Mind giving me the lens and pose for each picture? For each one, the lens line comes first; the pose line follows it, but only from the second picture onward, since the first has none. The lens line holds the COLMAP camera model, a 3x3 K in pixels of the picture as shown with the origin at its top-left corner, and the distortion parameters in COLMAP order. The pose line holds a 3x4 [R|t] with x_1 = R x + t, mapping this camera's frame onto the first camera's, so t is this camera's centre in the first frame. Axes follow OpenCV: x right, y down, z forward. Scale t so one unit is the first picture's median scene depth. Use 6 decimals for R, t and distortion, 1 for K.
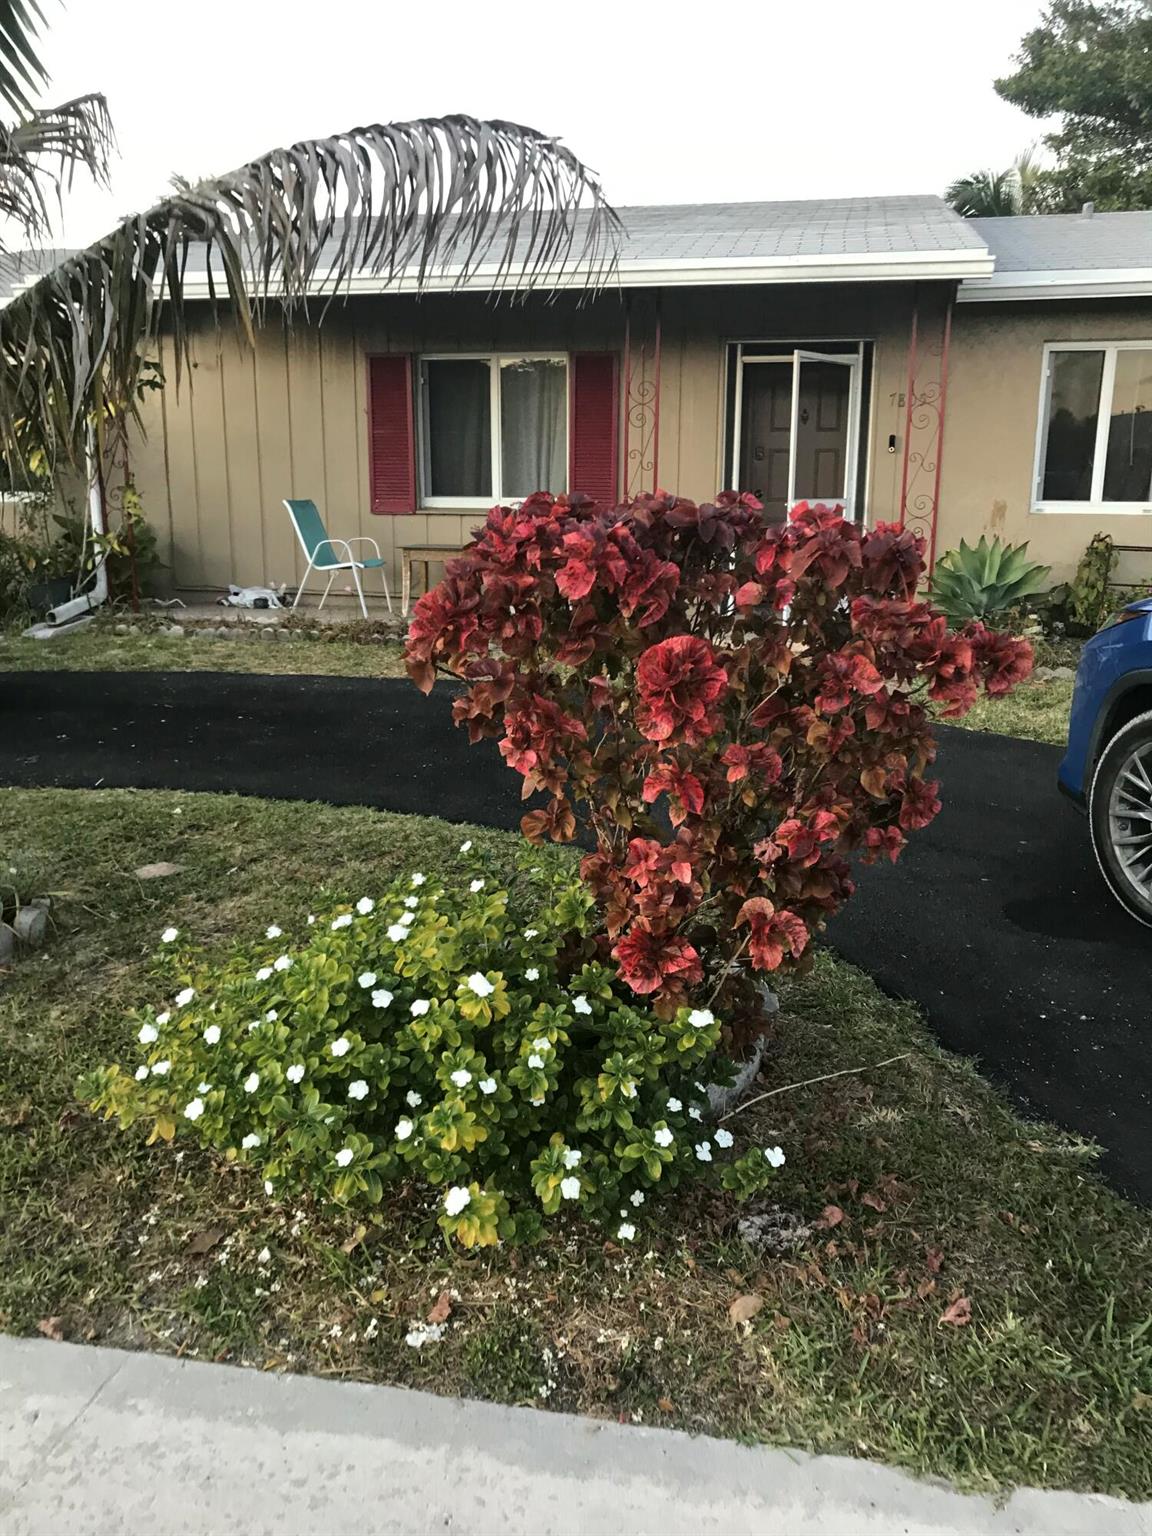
lens RADIAL K [[1259.4, 0, 565.8], [0, 1259.4, 783.2], [0, 0, 1]] dist [0.014467, 0.012328]
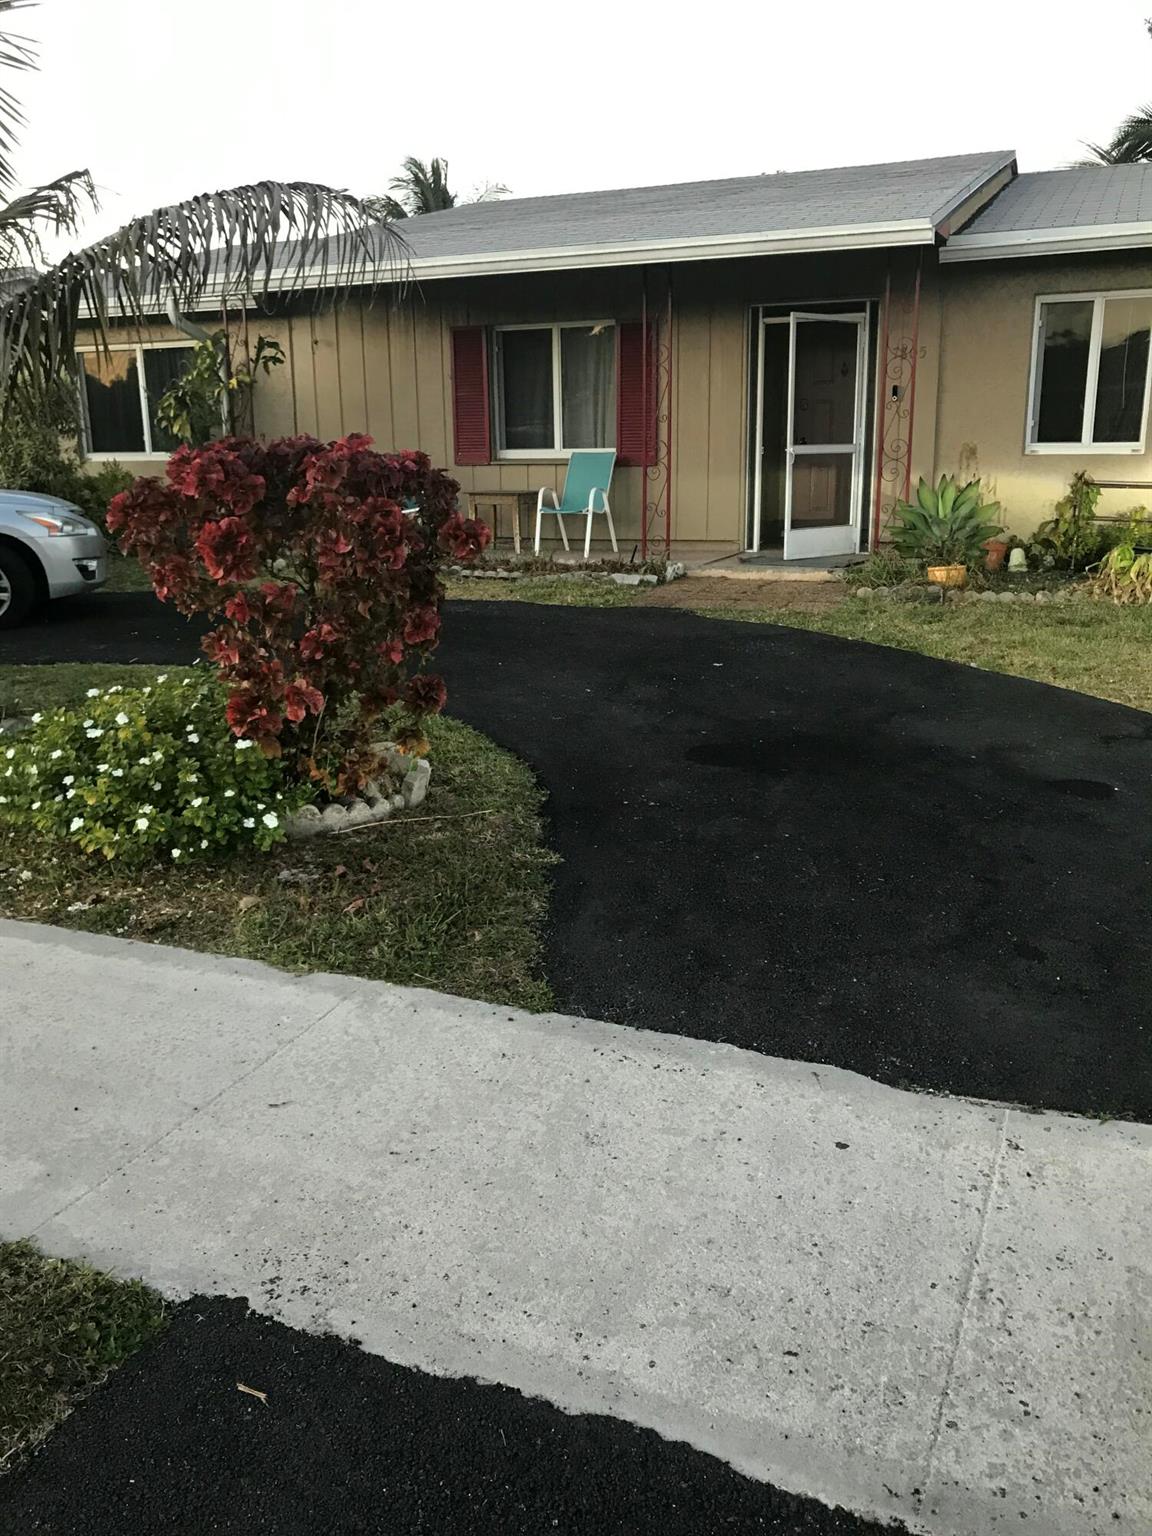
lens RADIAL K [[1259.7, 0, 576.0], [0, 1259.7, 768.0], [0, 0, 1]] dist [0.019303, -0.004173]
pose [[0.980419, 0.031500, -0.194389, 0.605699], [-0.027542, 0.999355, 0.023029, 0.116252], [0.194989, -0.017224, 0.980654, -0.407060]]
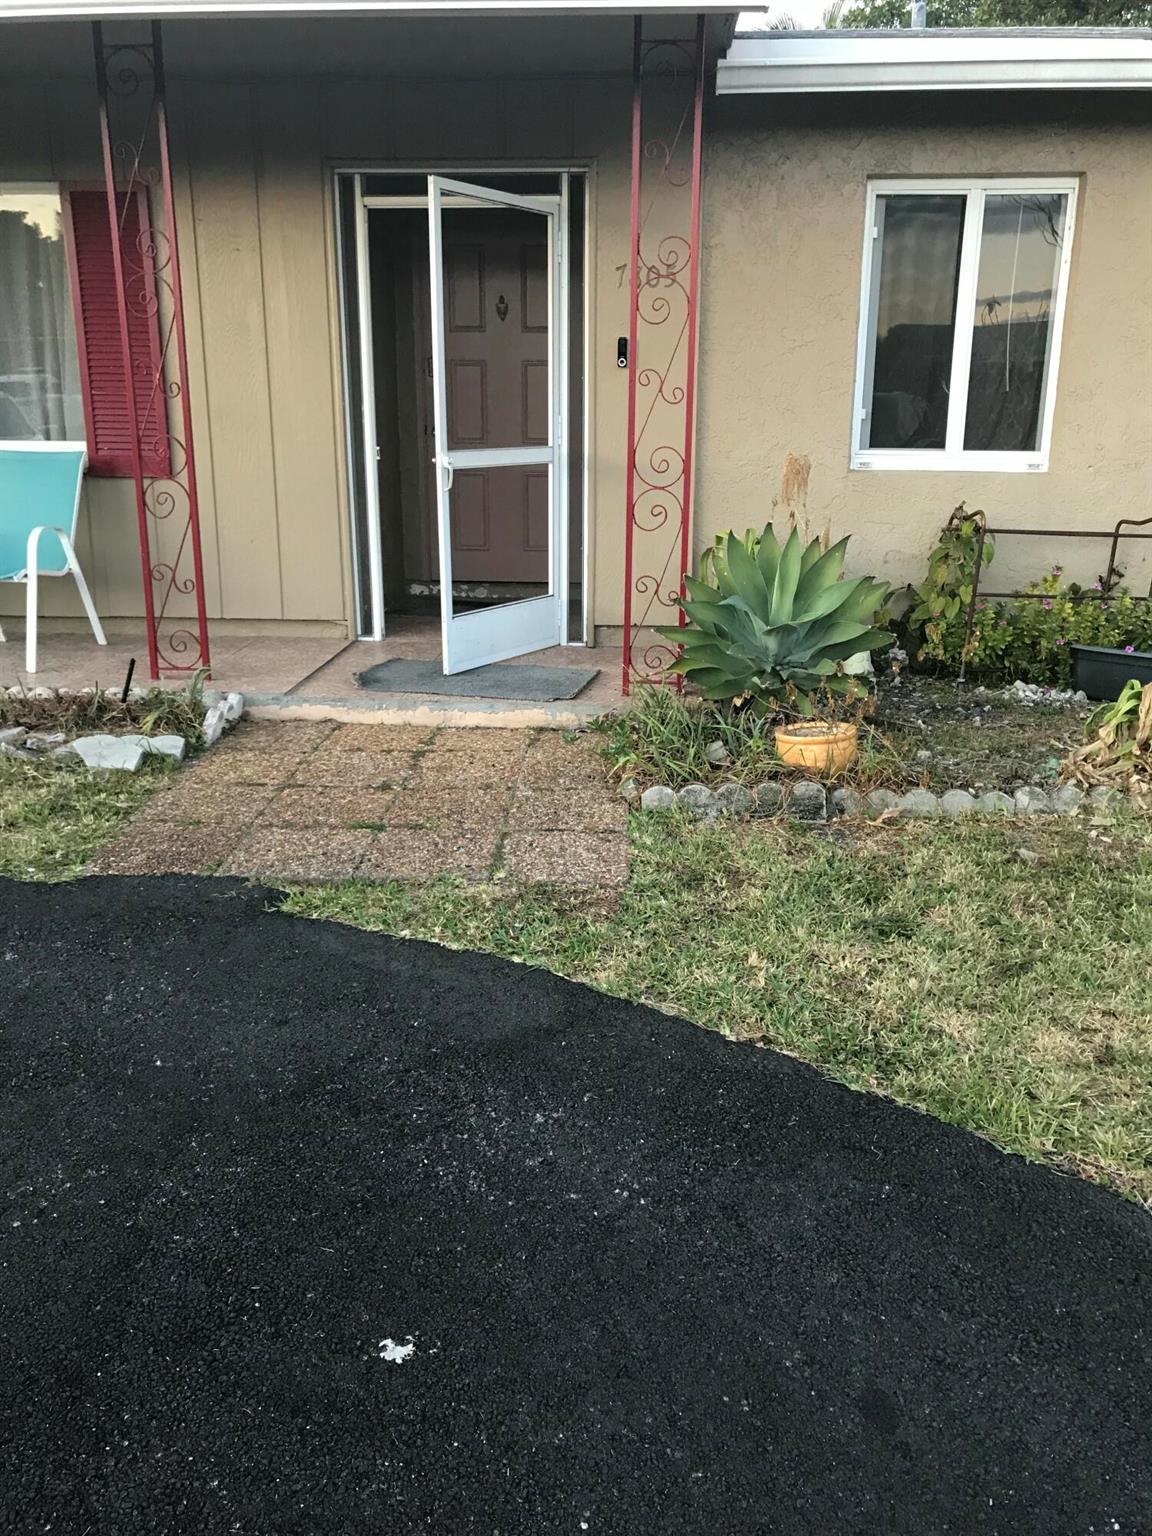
lens RADIAL K [[1256.9, 0, 569.6], [0, 1256.9, 741.7], [0, 0, 1]] dist [0.087894, -0.112052]
pose [[0.990712, -0.035474, 0.131269, 0.431164], [0.030714, 0.998801, 0.038113, -0.319271], [-0.132464, -0.033727, 0.990614, 1.184085]]
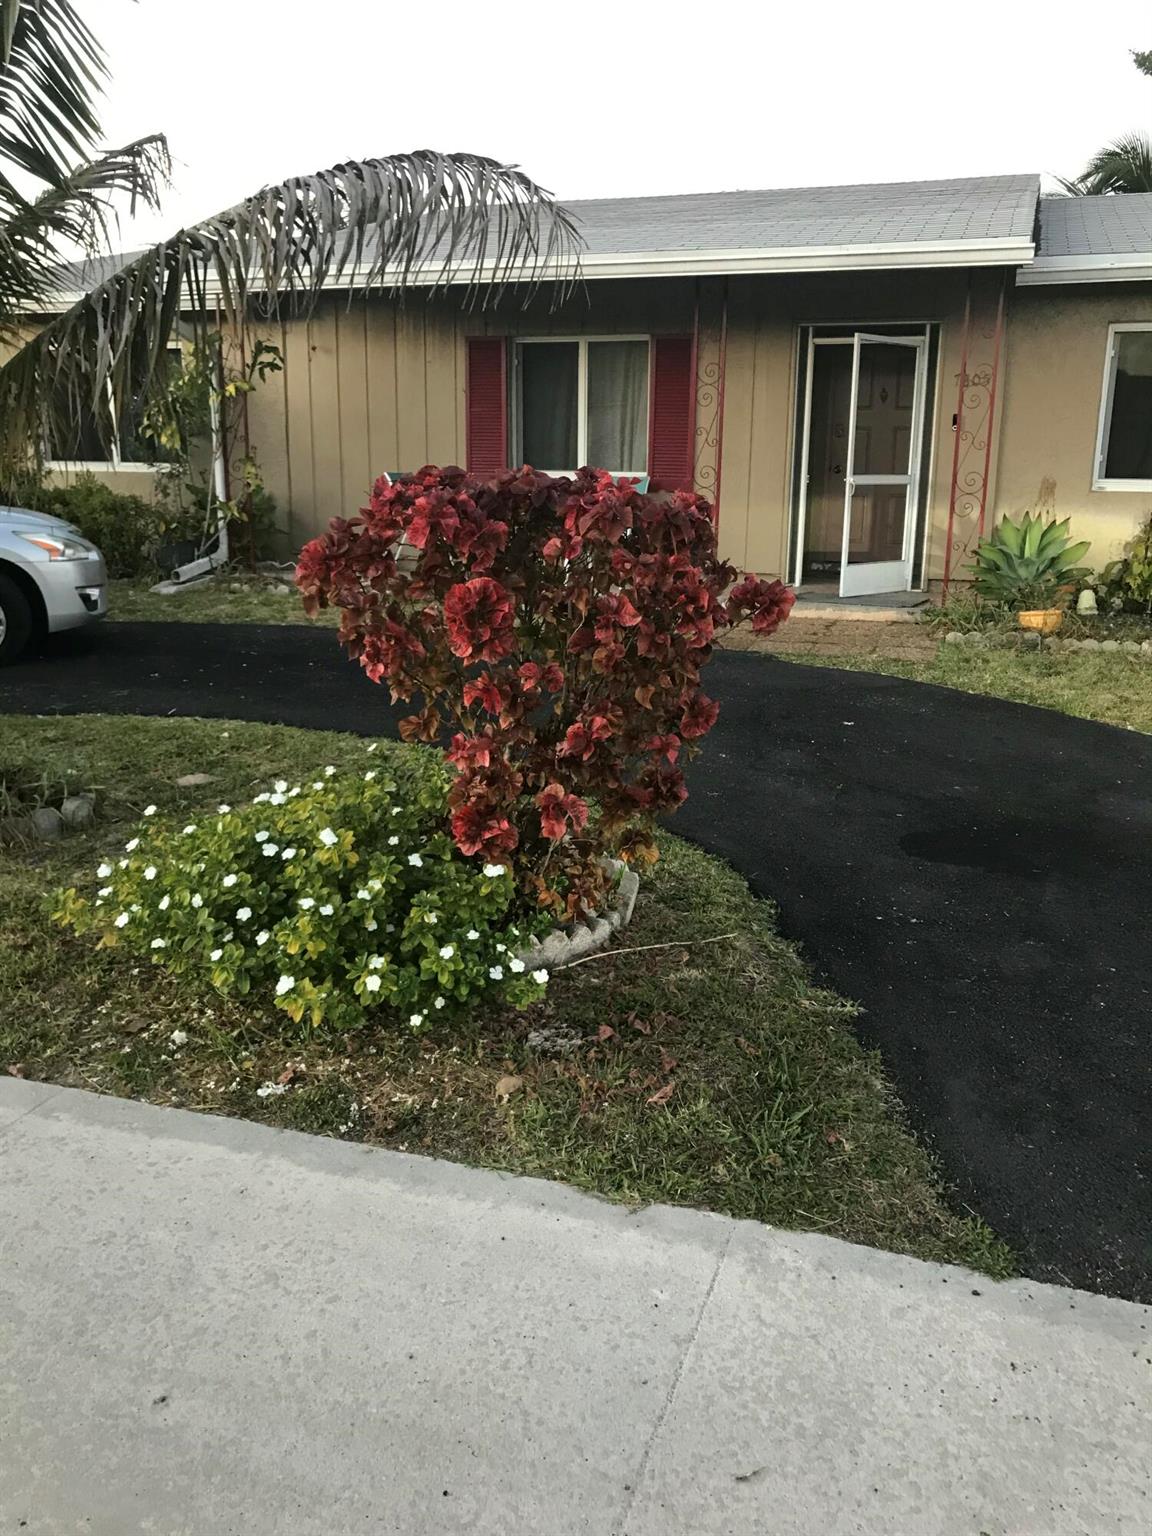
lens RADIAL K [[1259.7, 0, 576.0], [0, 1259.7, 768.0], [0, 0, 1]] dist [0.019303, -0.004173]
pose [[0.992423, 0.035807, -0.117539, 0.234330], [-0.034885, 0.999342, 0.009889, 0.044283], [0.117815, -0.005713, 0.993019, -0.197341]]
